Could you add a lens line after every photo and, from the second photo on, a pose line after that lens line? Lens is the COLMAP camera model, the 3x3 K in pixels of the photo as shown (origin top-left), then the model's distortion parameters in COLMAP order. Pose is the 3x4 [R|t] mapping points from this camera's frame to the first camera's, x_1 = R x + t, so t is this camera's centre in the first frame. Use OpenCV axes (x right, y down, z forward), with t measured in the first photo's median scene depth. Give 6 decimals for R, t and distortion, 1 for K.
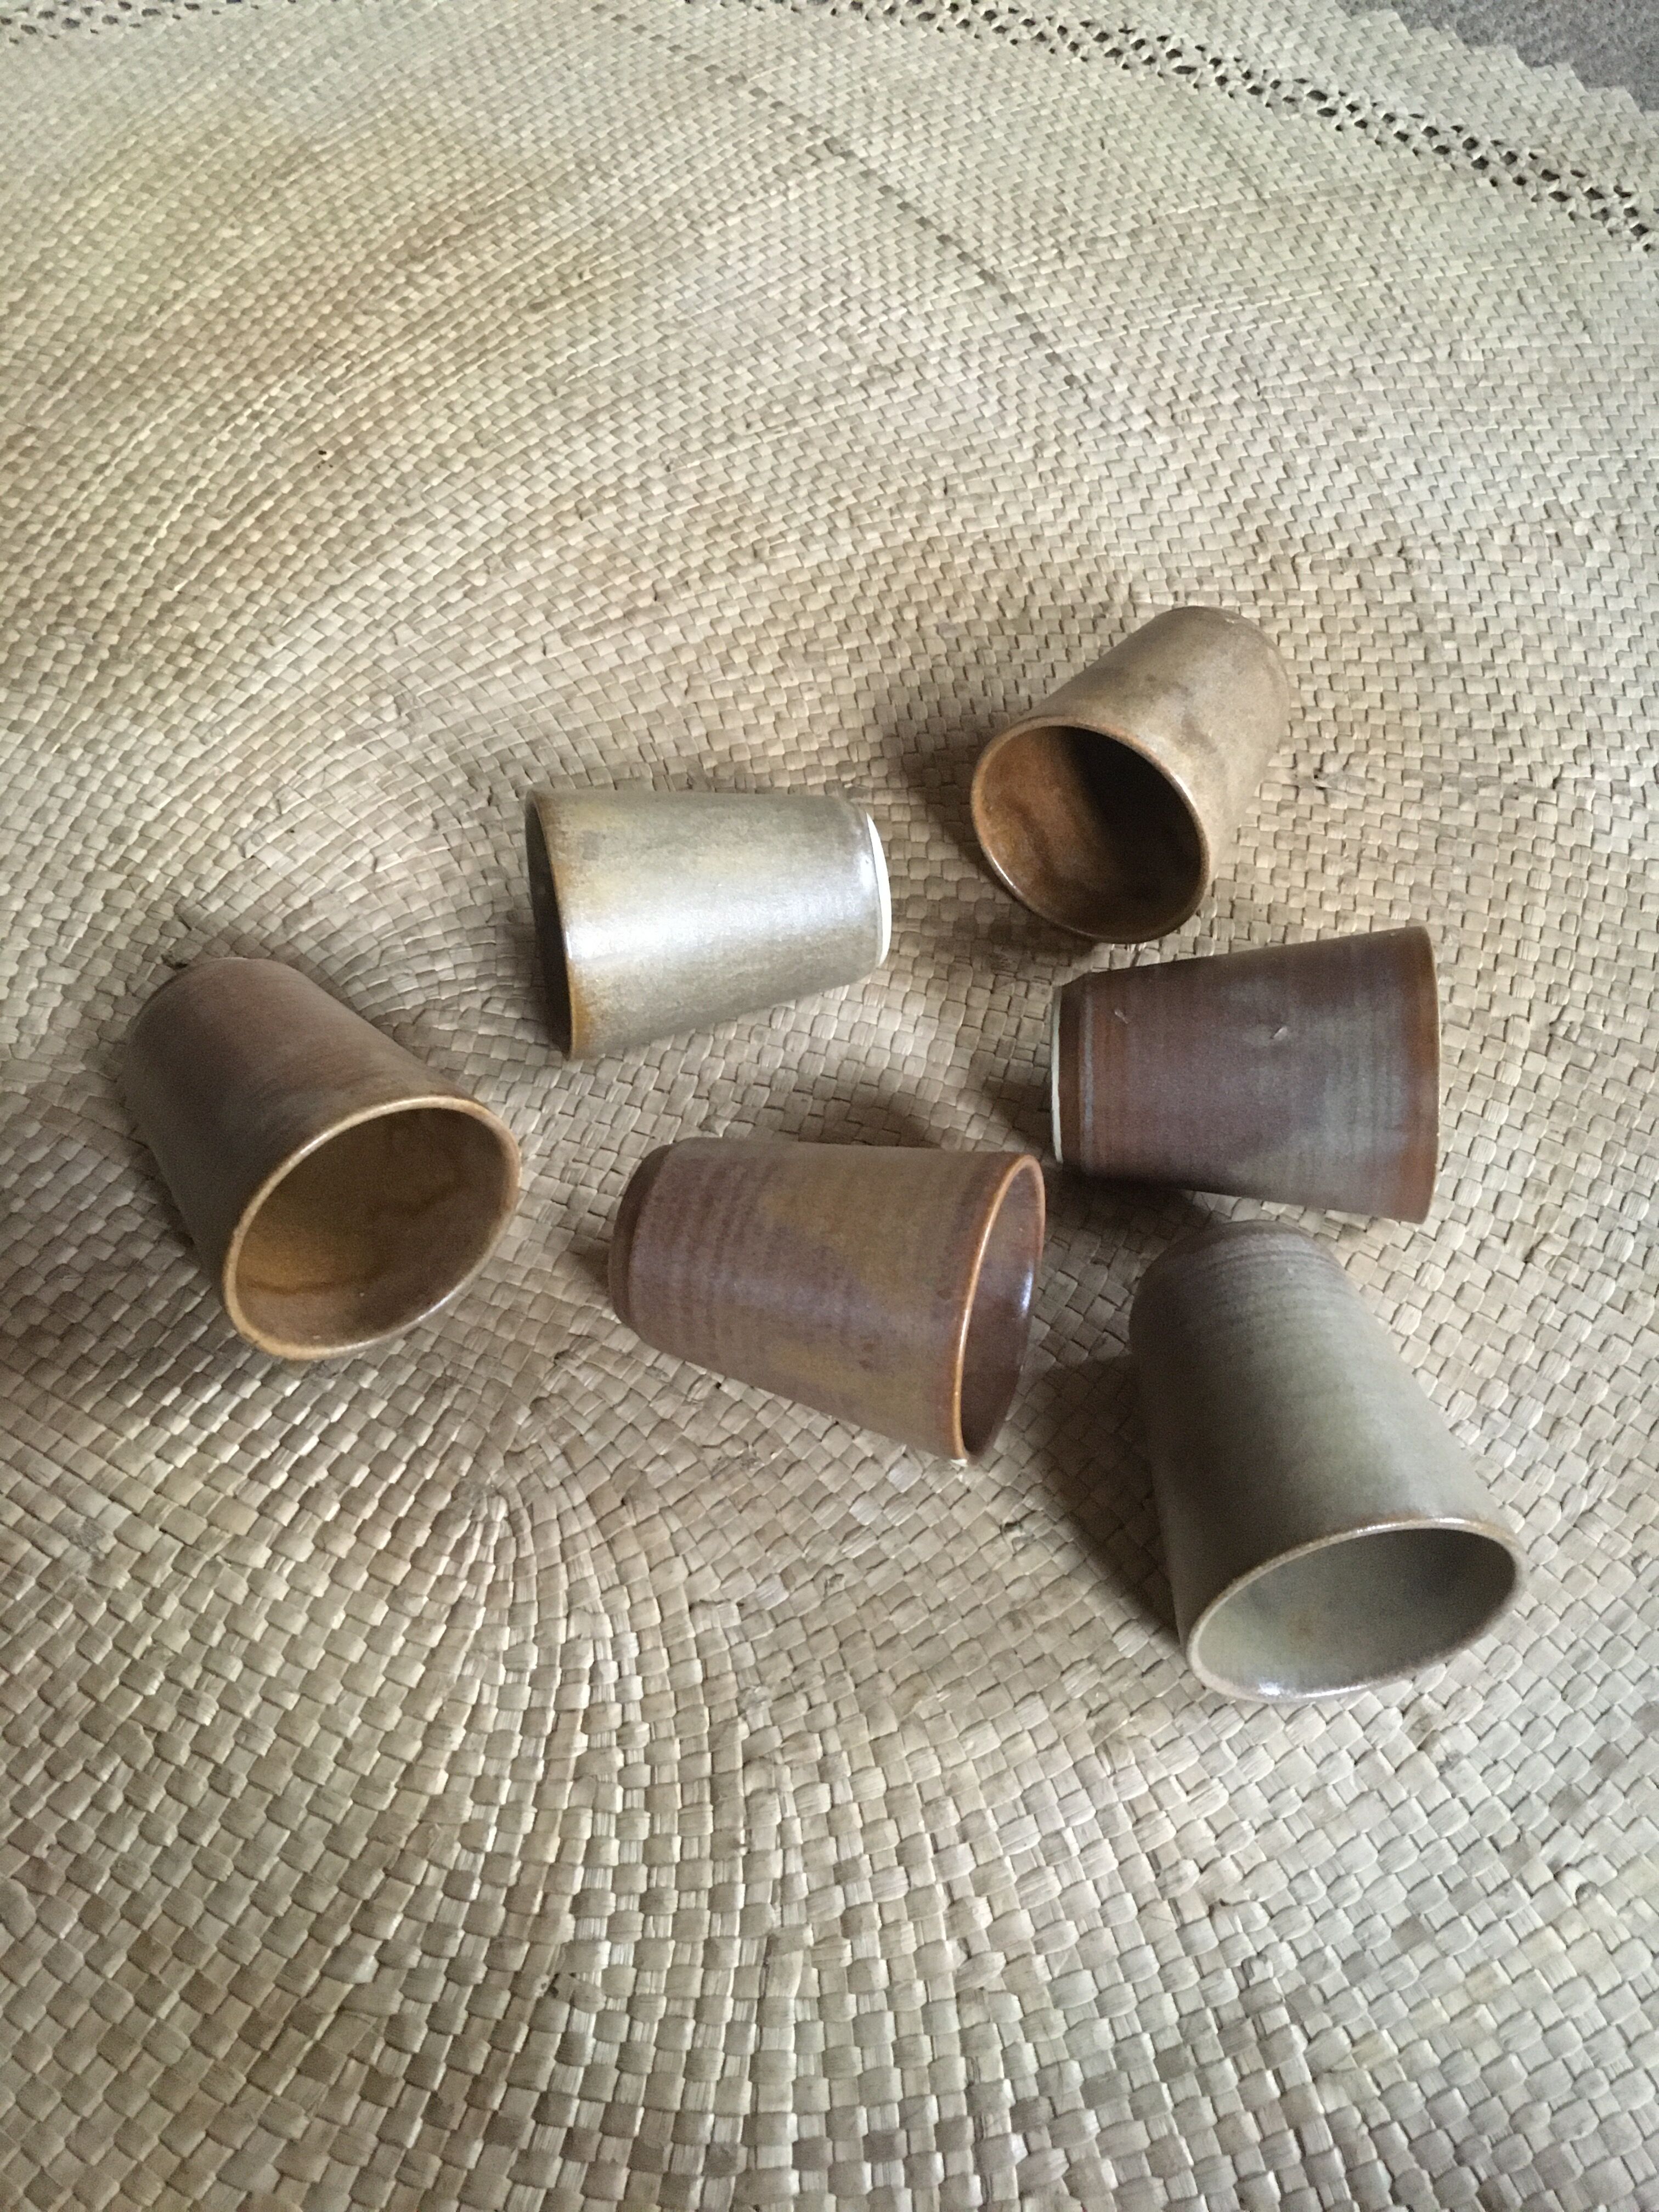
lens RADIAL K [[1852.5, 0, 795.7], [0, 1852.5, 1094.9], [0, 0, 1]] dist [0.062639, -0.104163]
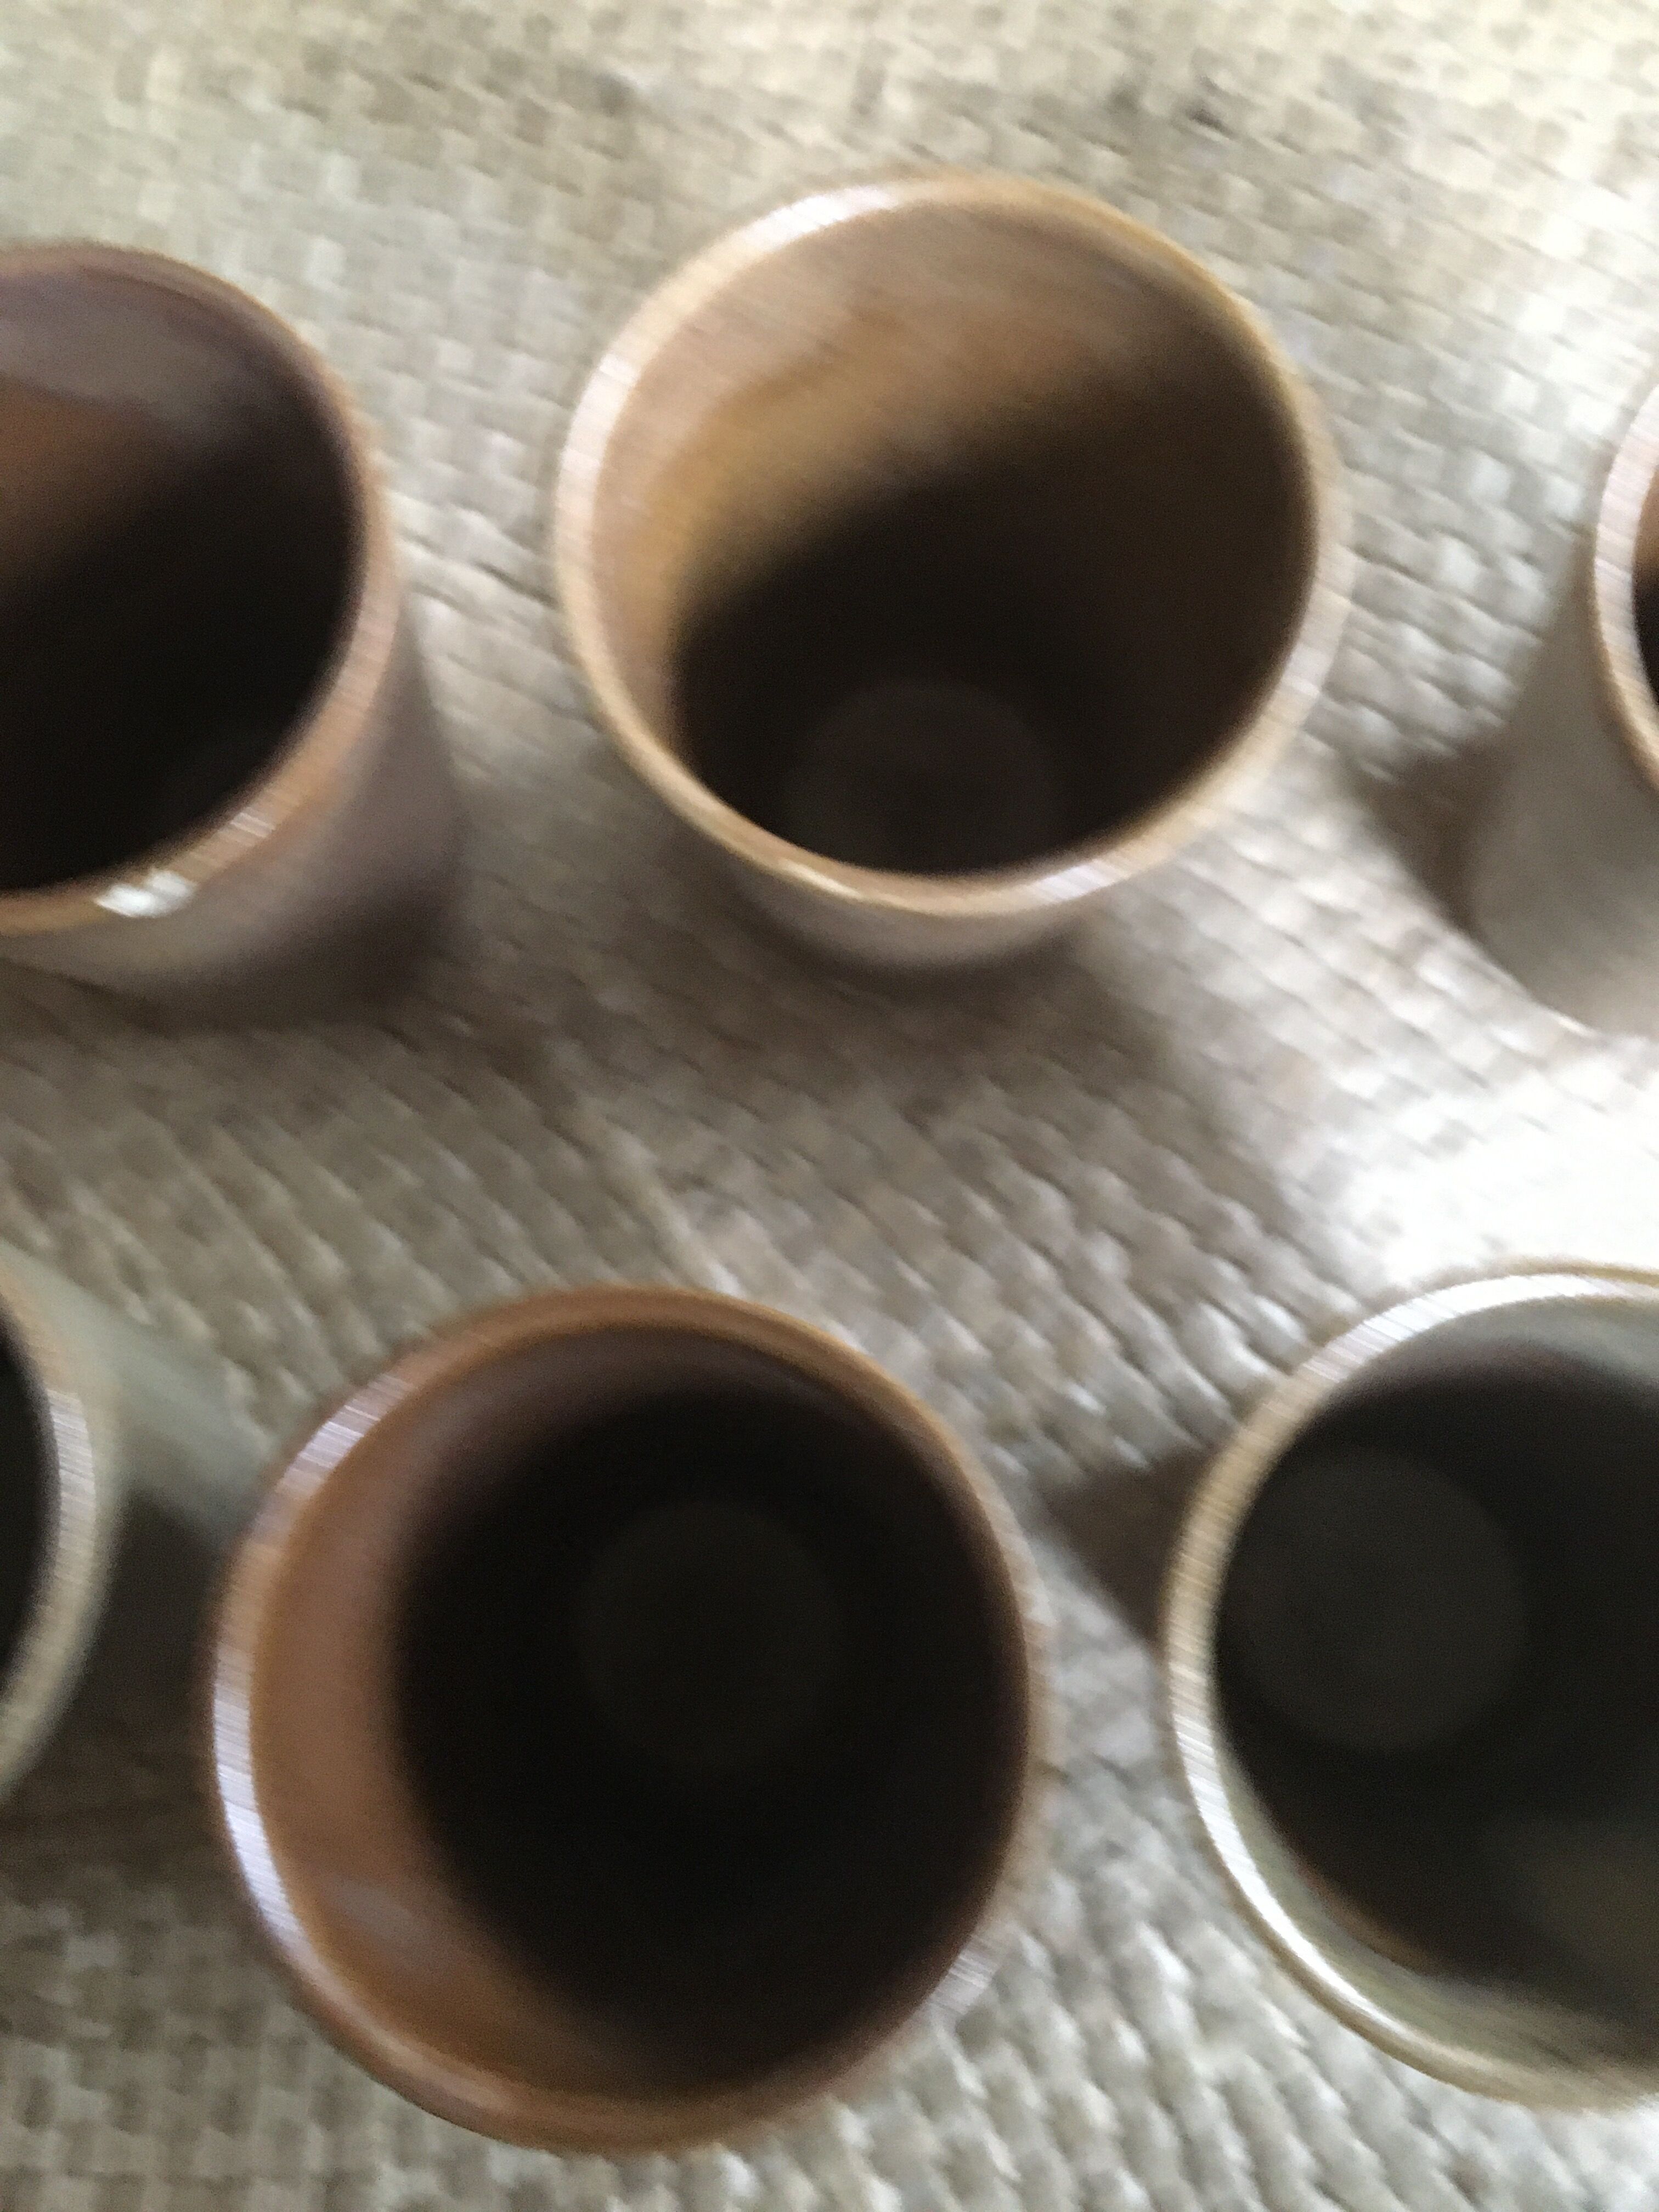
lens RADIAL K [[1852.5, 0, 778.6], [0, 1852.5, 1069.0], [0, 0, 1]] dist [0.062639, -0.104163]
pose [[0.993239, -0.113964, 0.022081, 0.112410], [0.094574, 0.904727, 0.415362, -0.037157], [-0.067313, -0.410466, 0.909388, 0.398969]]
